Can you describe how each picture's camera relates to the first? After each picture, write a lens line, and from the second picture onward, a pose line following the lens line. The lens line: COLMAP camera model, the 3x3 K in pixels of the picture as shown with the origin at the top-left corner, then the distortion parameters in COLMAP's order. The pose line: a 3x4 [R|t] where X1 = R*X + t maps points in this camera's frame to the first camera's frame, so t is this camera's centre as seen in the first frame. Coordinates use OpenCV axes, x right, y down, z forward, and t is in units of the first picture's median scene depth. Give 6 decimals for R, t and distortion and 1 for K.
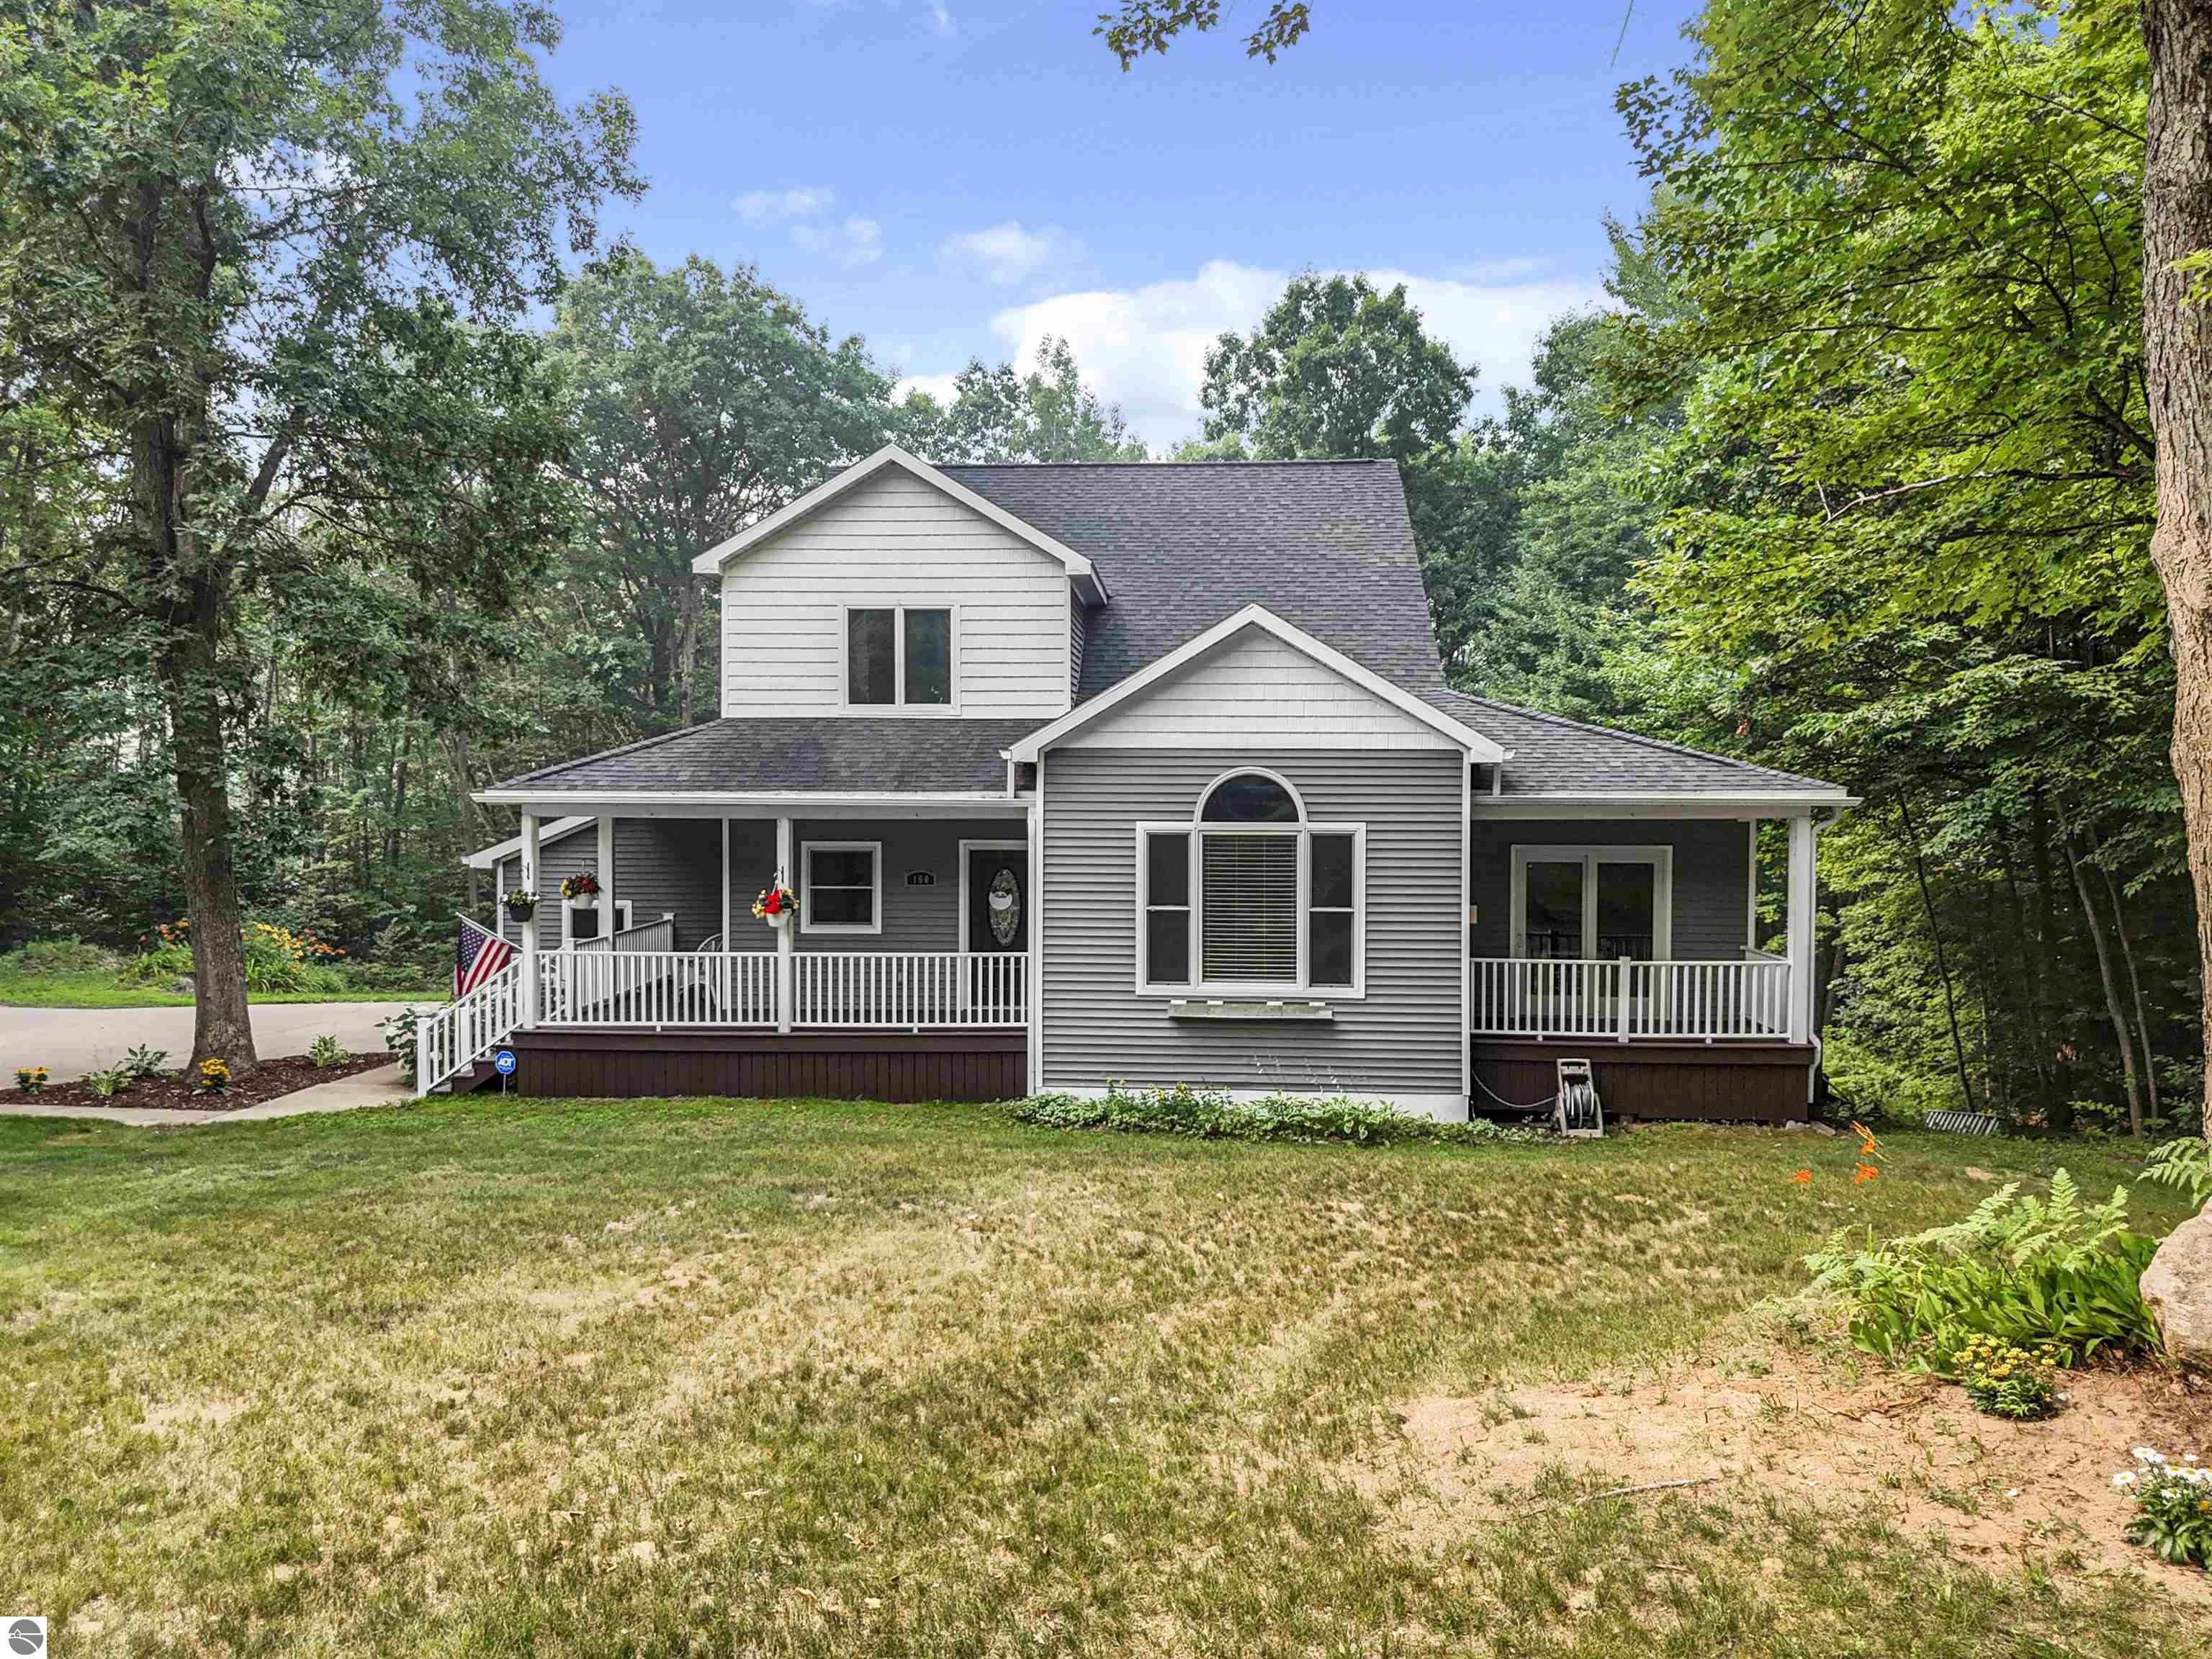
lens RADIAL K [[1630.4, 0, 1106.0], [0, 1630.4, 829.5], [0, 0, 1]] dist [0.164875, -0.416798]
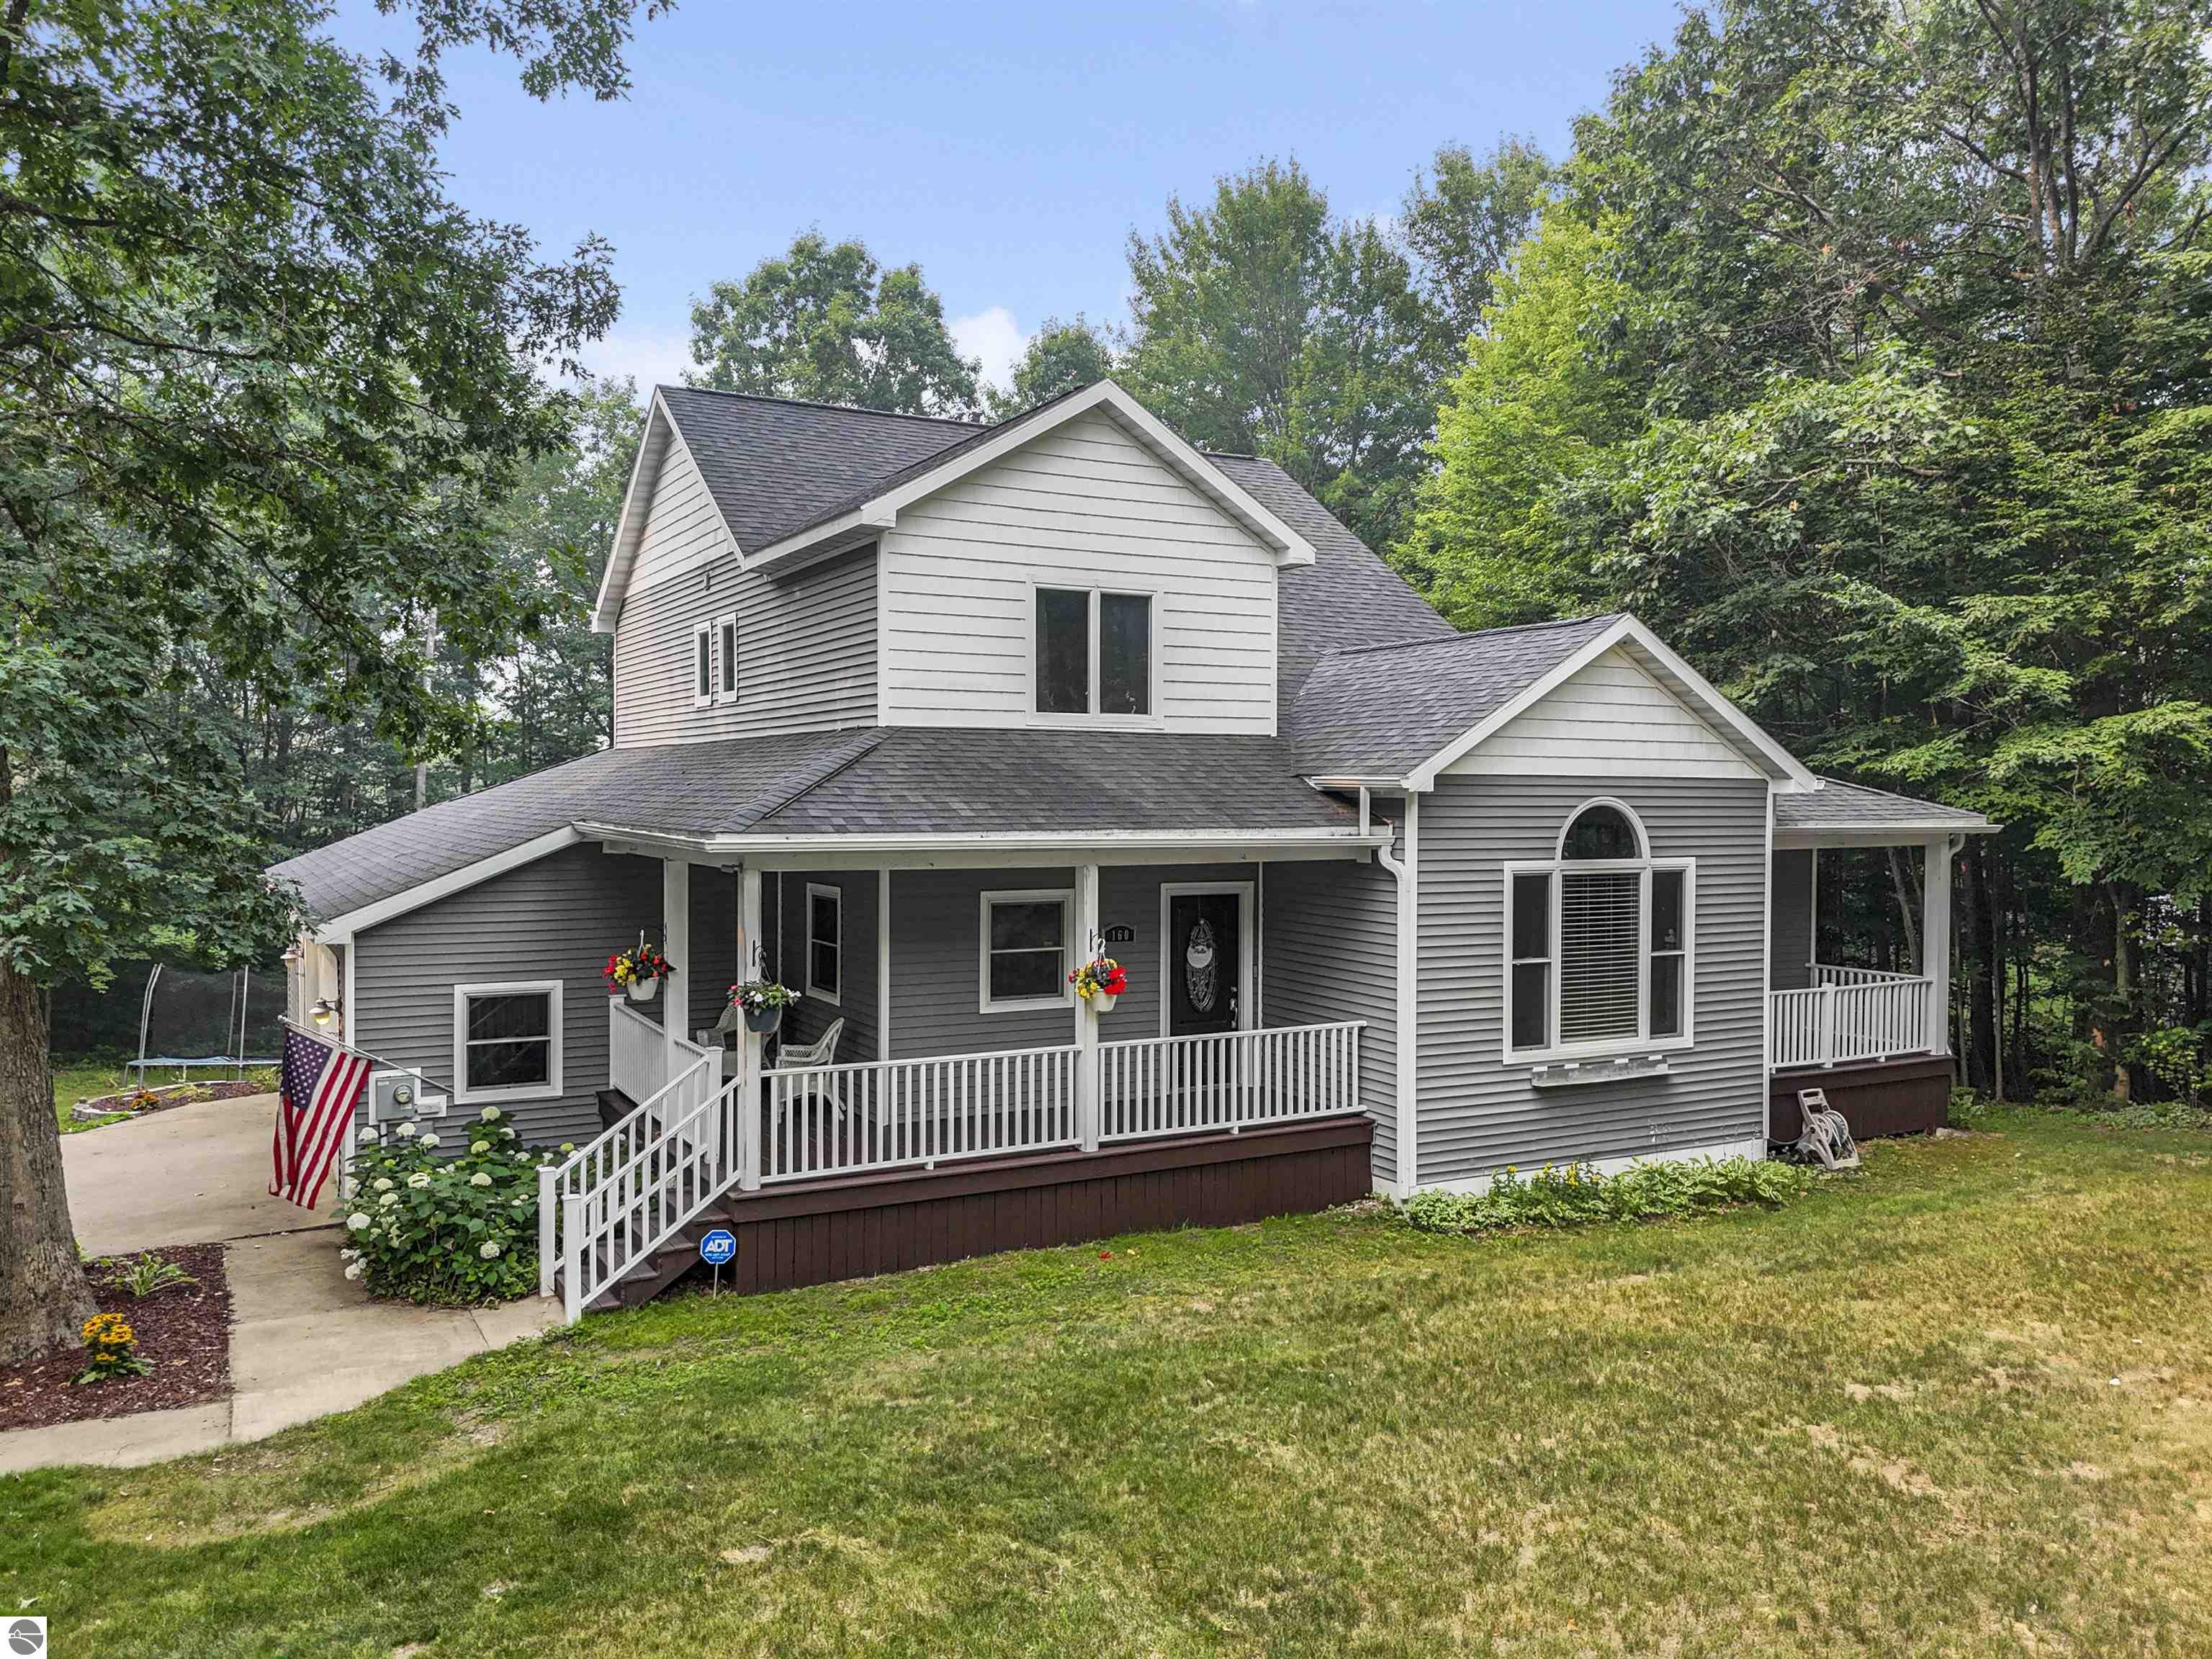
lens RADIAL K [[1630.4, 0, 1106.0], [0, 1630.4, 829.5], [0, 0, 1]] dist [0.164875, -0.416798]
pose [[0.846234, -0.011878, 0.532678, -0.613148], [0.010972, 0.999928, 0.004867, -0.027722], [-0.532698, 0.001726, 0.846304, 0.382406]]
